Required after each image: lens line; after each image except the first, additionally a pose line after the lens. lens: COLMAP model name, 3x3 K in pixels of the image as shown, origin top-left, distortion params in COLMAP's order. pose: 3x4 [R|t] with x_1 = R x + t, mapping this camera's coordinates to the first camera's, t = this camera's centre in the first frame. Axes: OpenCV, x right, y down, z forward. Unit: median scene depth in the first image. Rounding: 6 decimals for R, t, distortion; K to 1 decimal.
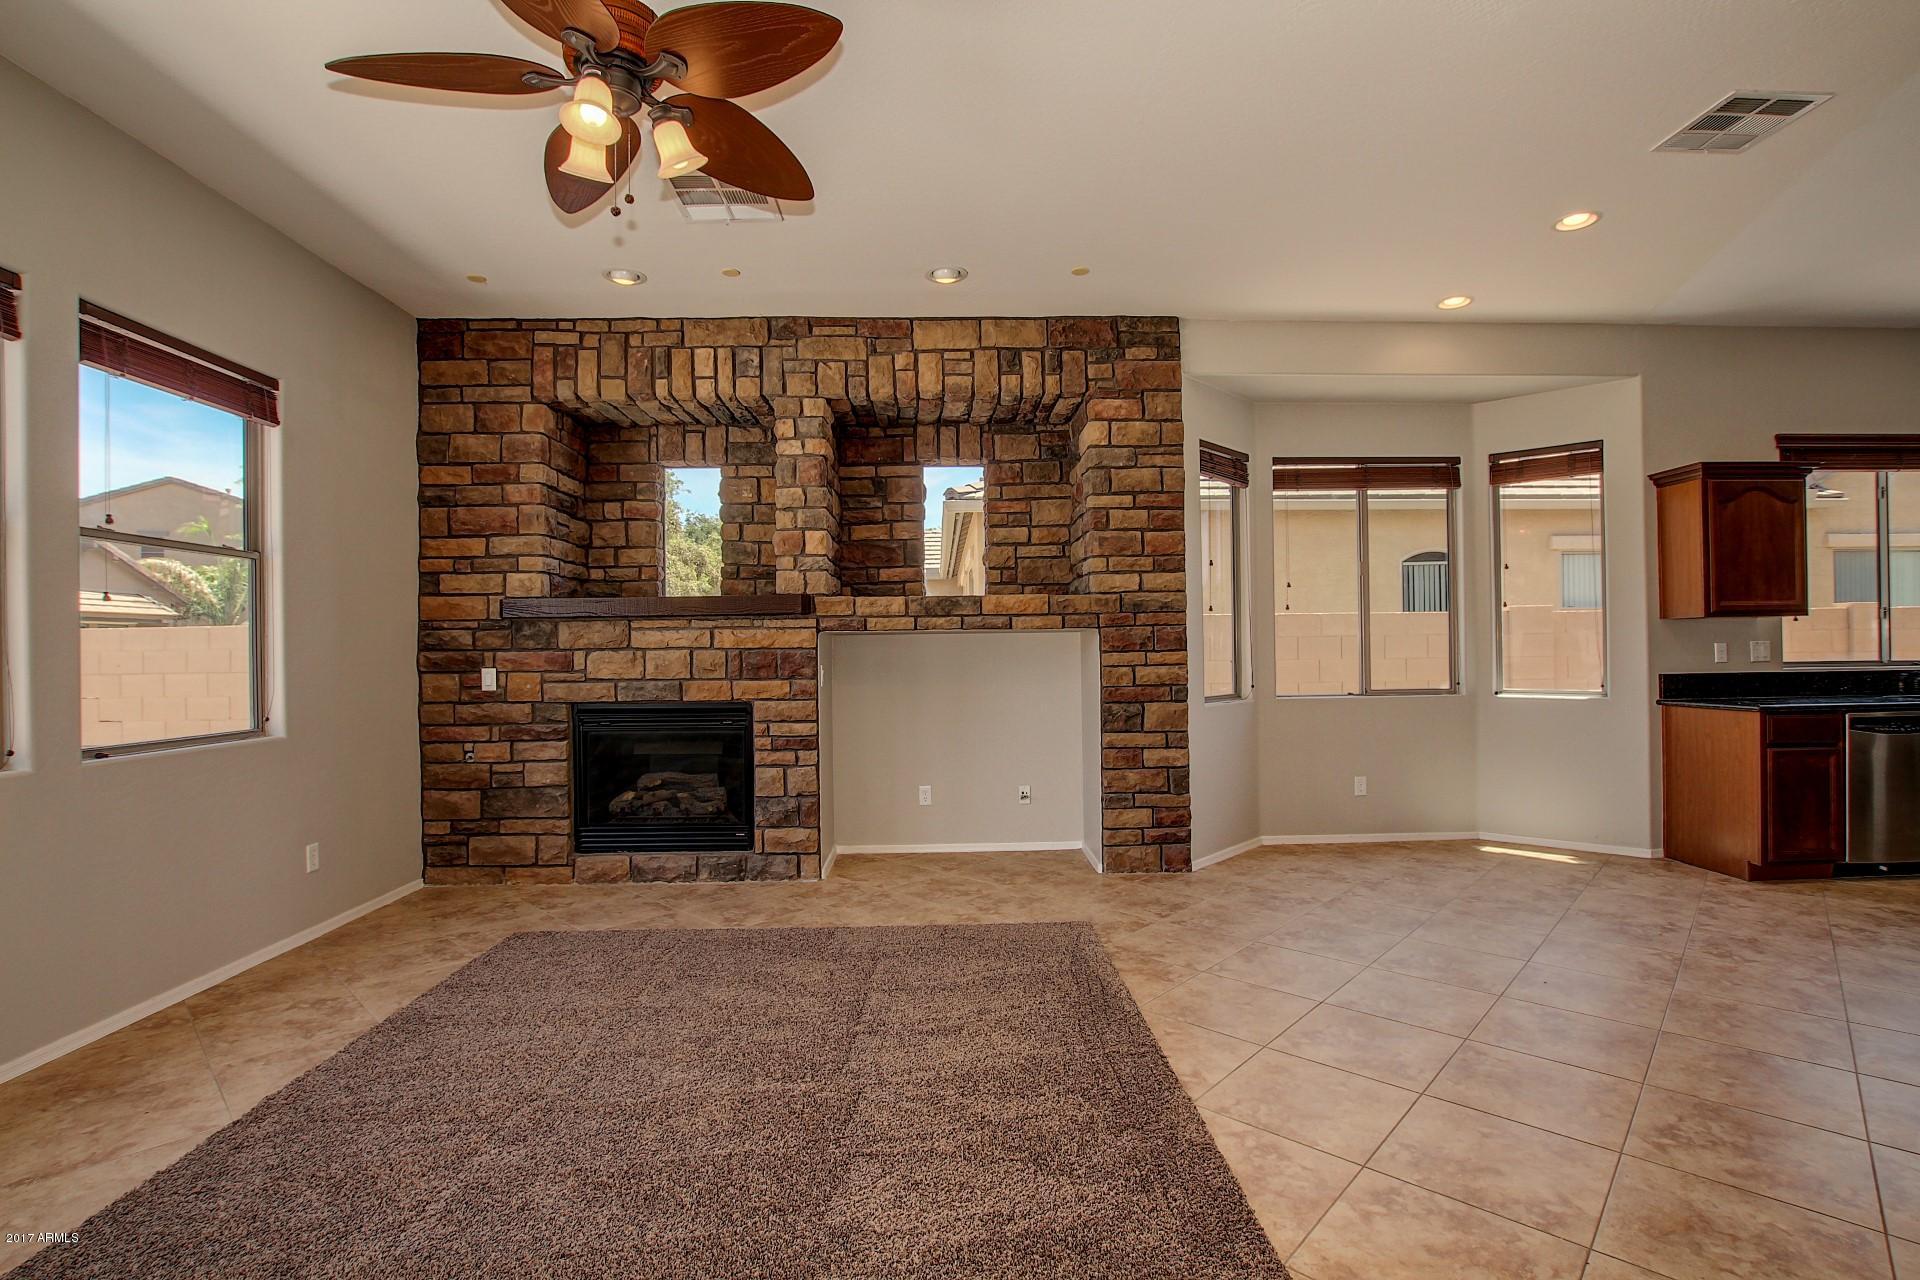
lens RADIAL K [[900.9, 0, 964.8], [0, 900.9, 650.2], [0, 0, 1]] dist [-0.033691, 0.013746]
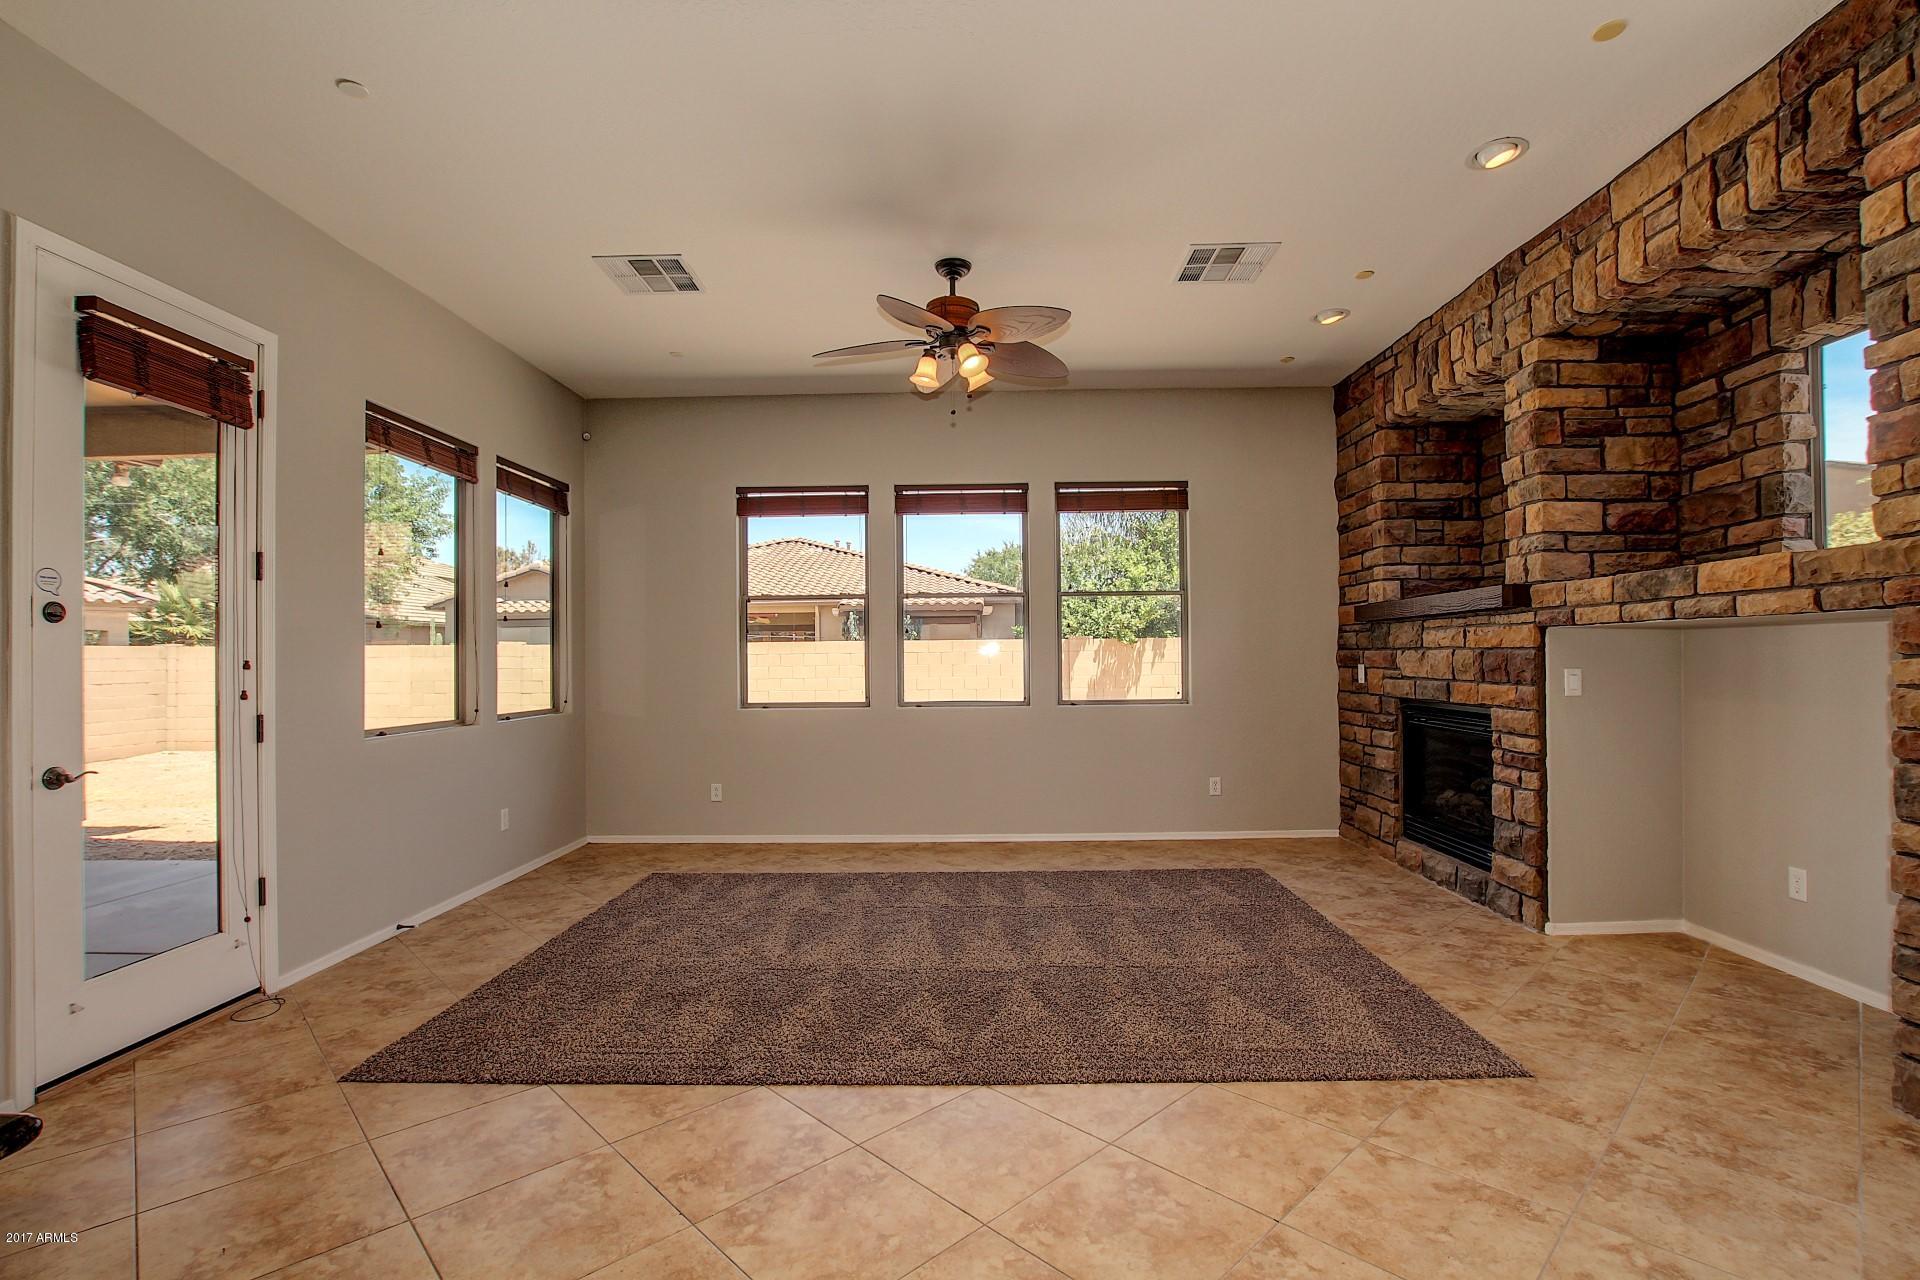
lens RADIAL K [[900.9, 0, 964.8], [0, 900.9, 650.2], [0, 0, 1]] dist [-0.033691, 0.013746]
pose [[-0.047767, 0.005258, -0.998845, 0.668721], [0.011157, 0.999927, 0.004730, -0.009729], [0.998796, -0.010918, -0.047822, 0.523949]]
